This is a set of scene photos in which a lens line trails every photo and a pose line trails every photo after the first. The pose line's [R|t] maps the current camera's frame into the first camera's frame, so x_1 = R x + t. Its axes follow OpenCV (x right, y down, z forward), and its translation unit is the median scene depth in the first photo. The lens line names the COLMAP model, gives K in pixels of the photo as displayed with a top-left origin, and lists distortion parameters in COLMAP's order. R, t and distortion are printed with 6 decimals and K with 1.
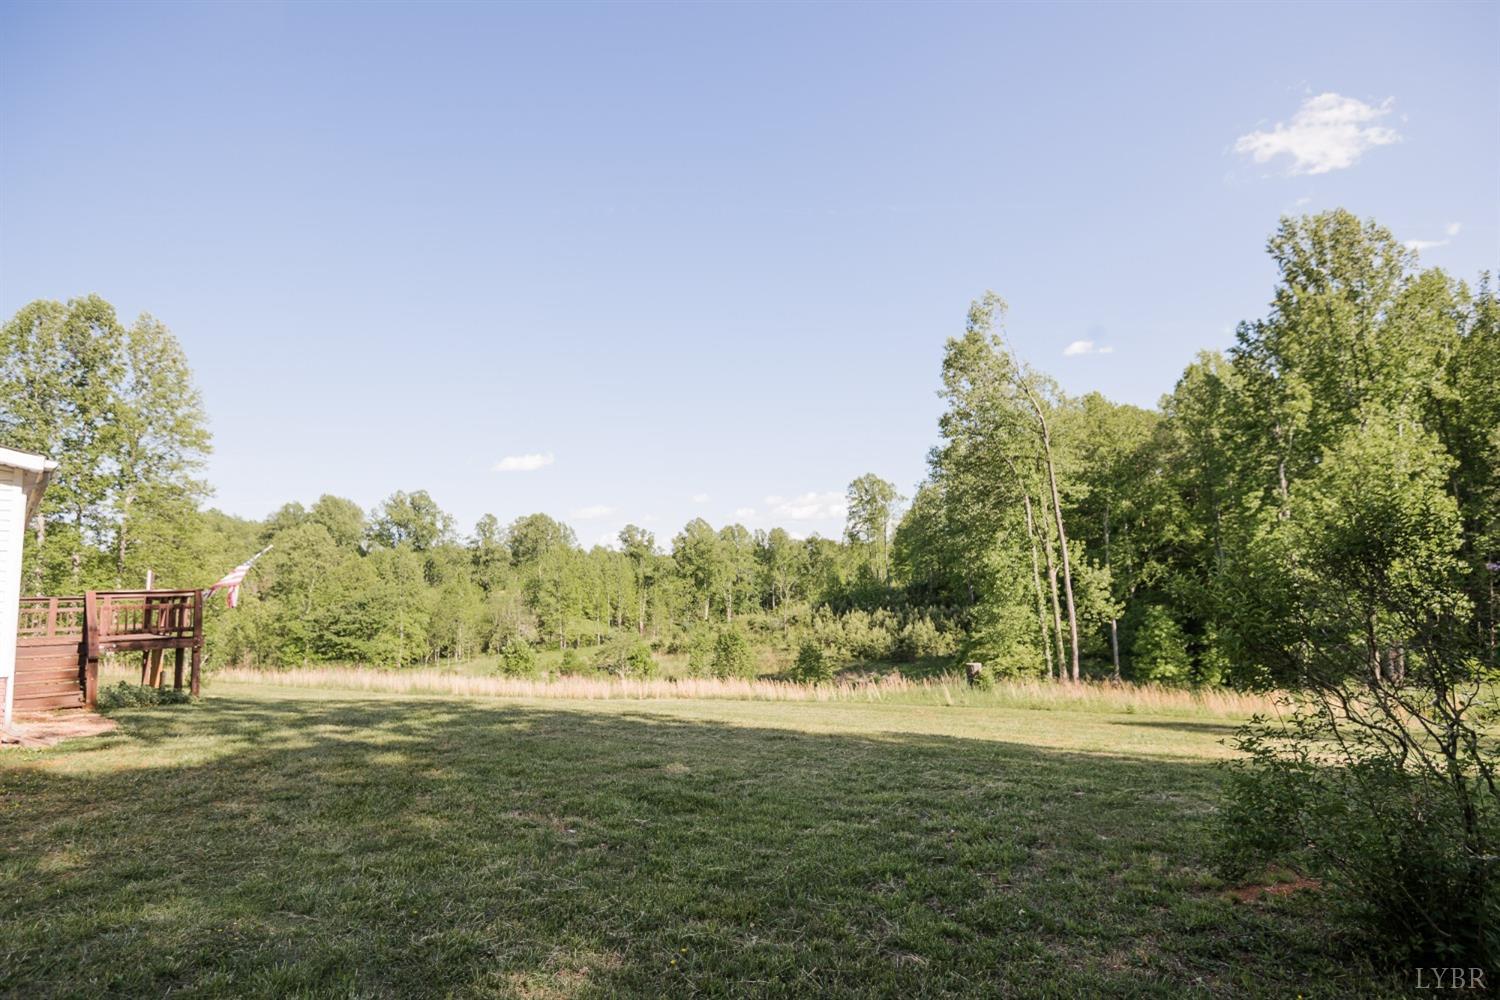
lens RADIAL K [[689.4, 0, 753.3], [0, 689.4, 501.5], [0, 0, 1]] dist [-0.001062, -0.018304]
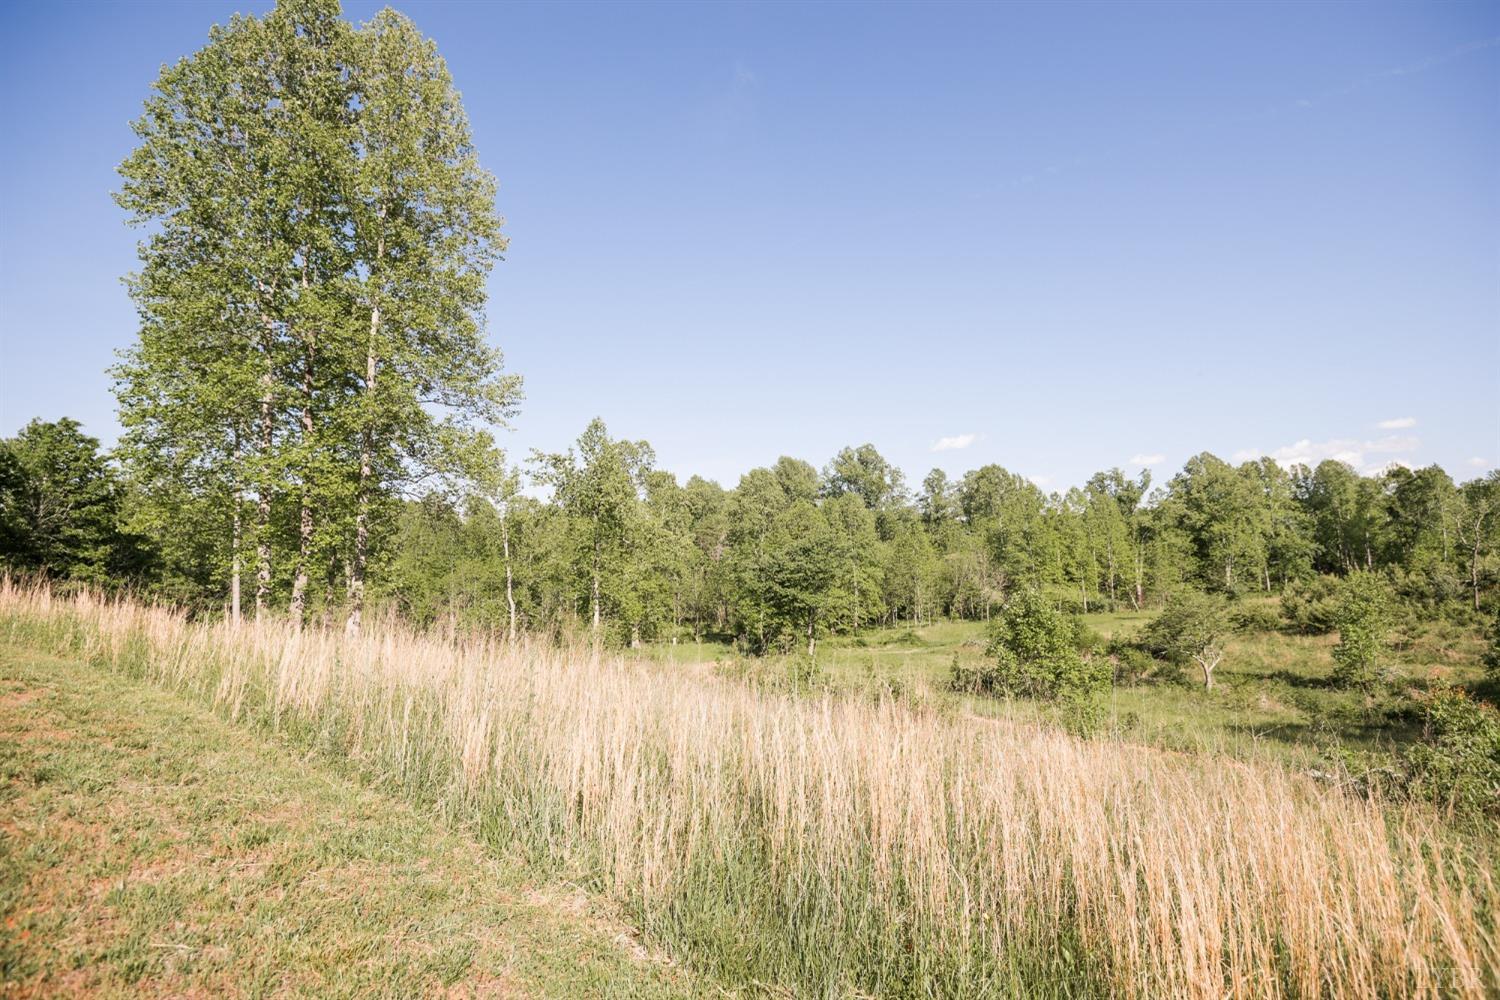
lens RADIAL K [[689.4, 0, 753.3], [0, 689.4, 501.5], [0, 0, 1]] dist [-0.001062, -0.018304]
pose [[0.812015, -0.047325, -0.581714, -0.068037], [0.074542, 0.996954, 0.022947, 0.034106], [0.578856, -0.061996, 0.813070, 0.146935]]
